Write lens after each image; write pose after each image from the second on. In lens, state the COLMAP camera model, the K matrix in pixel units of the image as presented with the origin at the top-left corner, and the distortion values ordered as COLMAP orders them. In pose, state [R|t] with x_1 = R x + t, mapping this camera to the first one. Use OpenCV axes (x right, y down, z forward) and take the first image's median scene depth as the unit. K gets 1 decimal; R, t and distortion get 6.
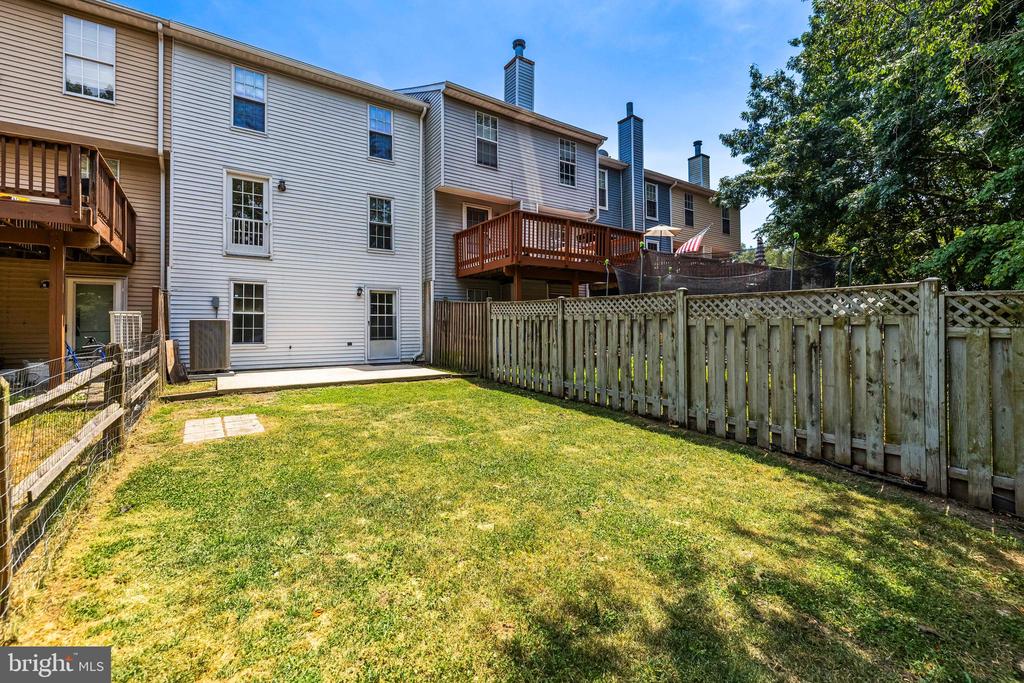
lens RADIAL K [[444.5, 0, 511.6], [0, 444.5, 321.8], [0, 0, 1]] dist [0.002339, 0.000675]
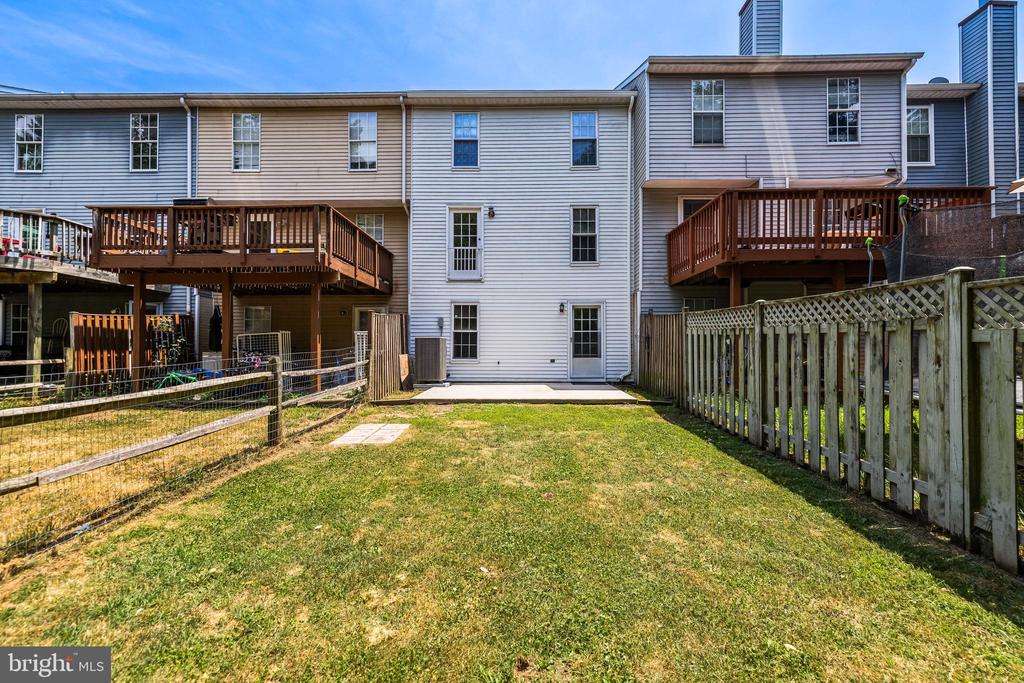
lens RADIAL K [[441.0, 0, 512.0], [0, 441.0, 341.5], [0, 0, 1]] dist [0.002876, 0.000287]
pose [[0.809057, -0.001624, -0.587728, 0.153085], [0.005666, 0.999971, 0.005036, 0.001177], [0.587703, -0.007405, 0.809043, 0.169813]]
